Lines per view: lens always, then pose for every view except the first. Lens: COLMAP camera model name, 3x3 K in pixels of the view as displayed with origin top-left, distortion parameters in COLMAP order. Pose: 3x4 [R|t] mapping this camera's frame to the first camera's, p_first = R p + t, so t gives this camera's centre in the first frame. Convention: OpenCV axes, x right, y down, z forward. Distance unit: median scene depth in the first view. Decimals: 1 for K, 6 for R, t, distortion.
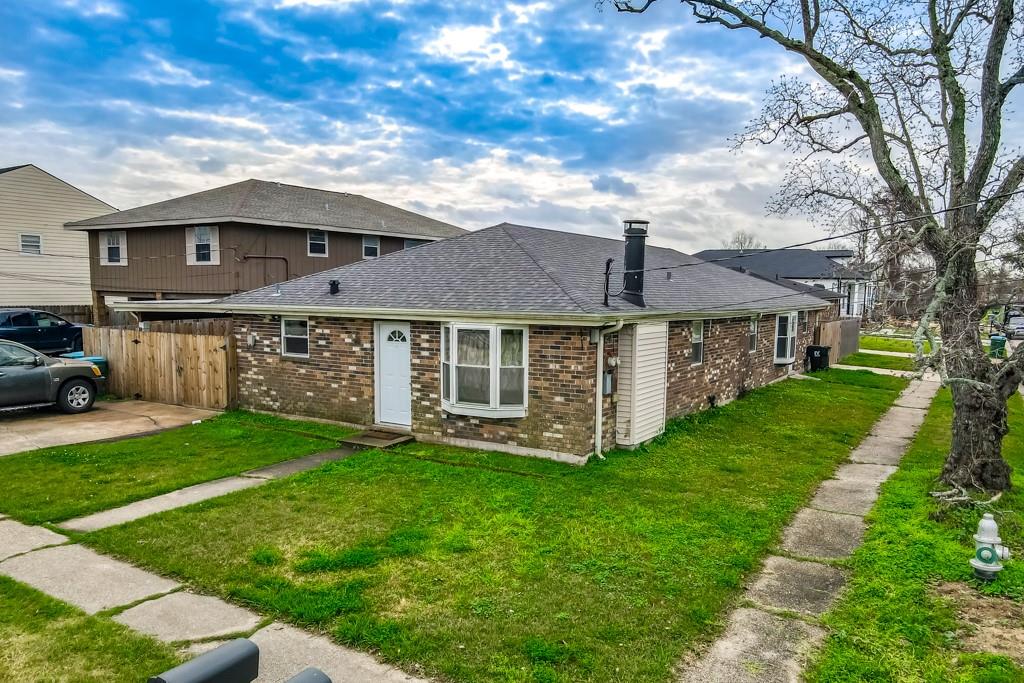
lens RADIAL K [[745.7, 0, 512.0], [0, 745.7, 341.5], [0, 0, 1]] dist [0.029131, 0.001955]
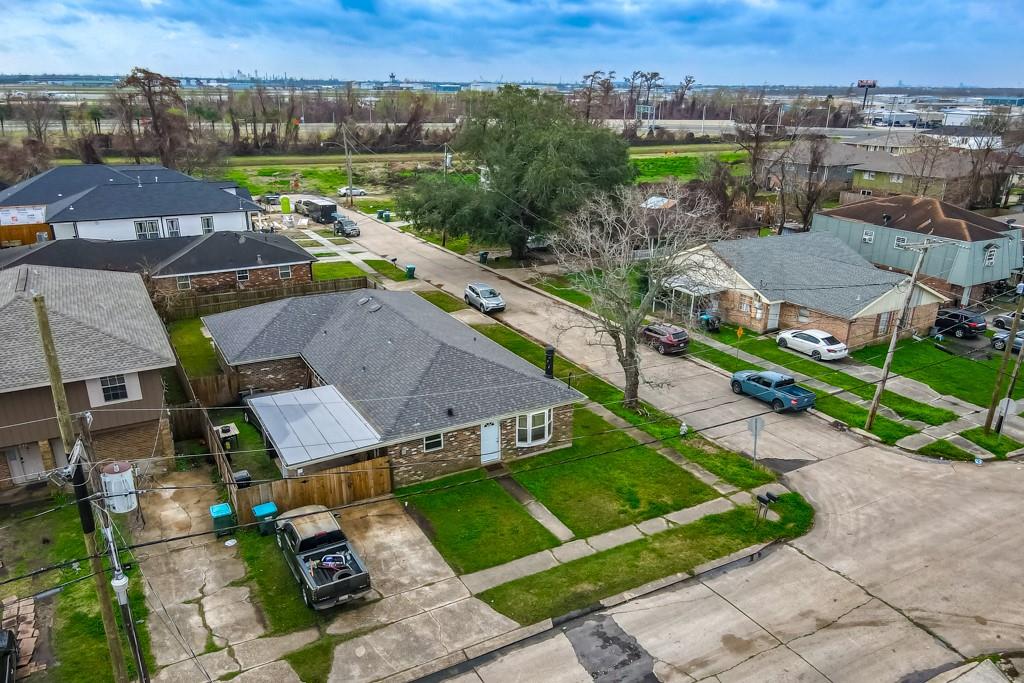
lens RADIAL K [[745.7, 0, 512.0], [0, 745.7, 341.5], [0, 0, 1]] dist [0.029131, 0.001955]
pose [[0.481182, -0.284474, 0.829180, -1.967756], [0.058575, 0.954201, 0.293375, -0.922847], [-0.874662, -0.092598, 0.475807, -0.081658]]
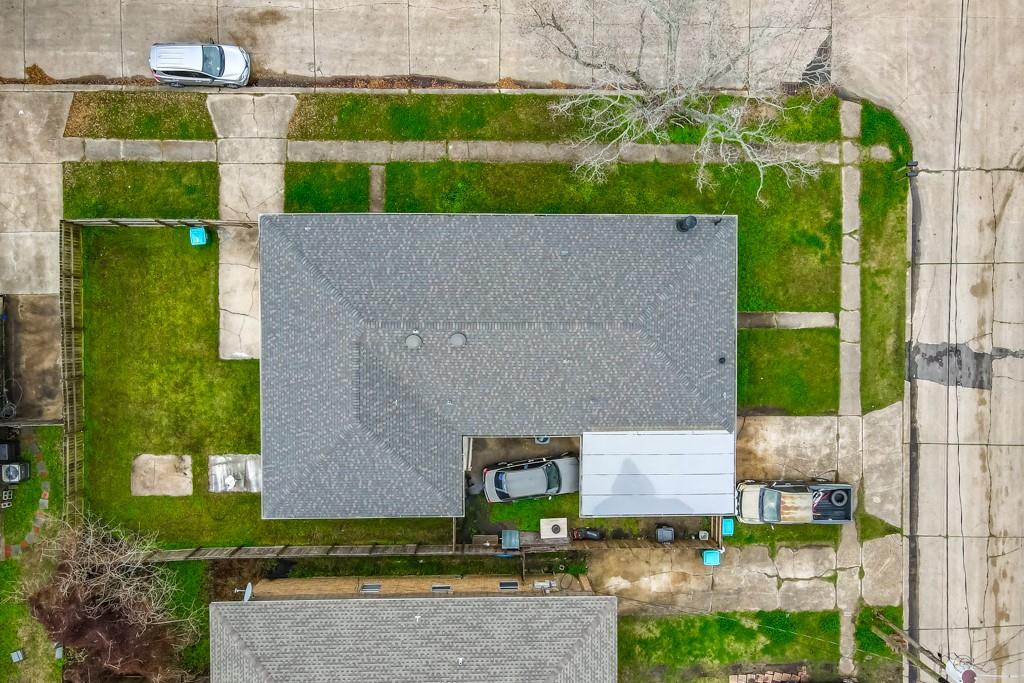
lens RADIAL K [[745.7, 0, 512.0], [0, 745.7, 341.5], [0, 0, 1]] dist [0.029131, 0.001955]
pose [[-0.530156, -0.847510, -0.025717, 0.193417], [0.034954, -0.052150, 0.998027, -2.449301], [-0.847179, 0.528211, 0.057272, 1.514267]]
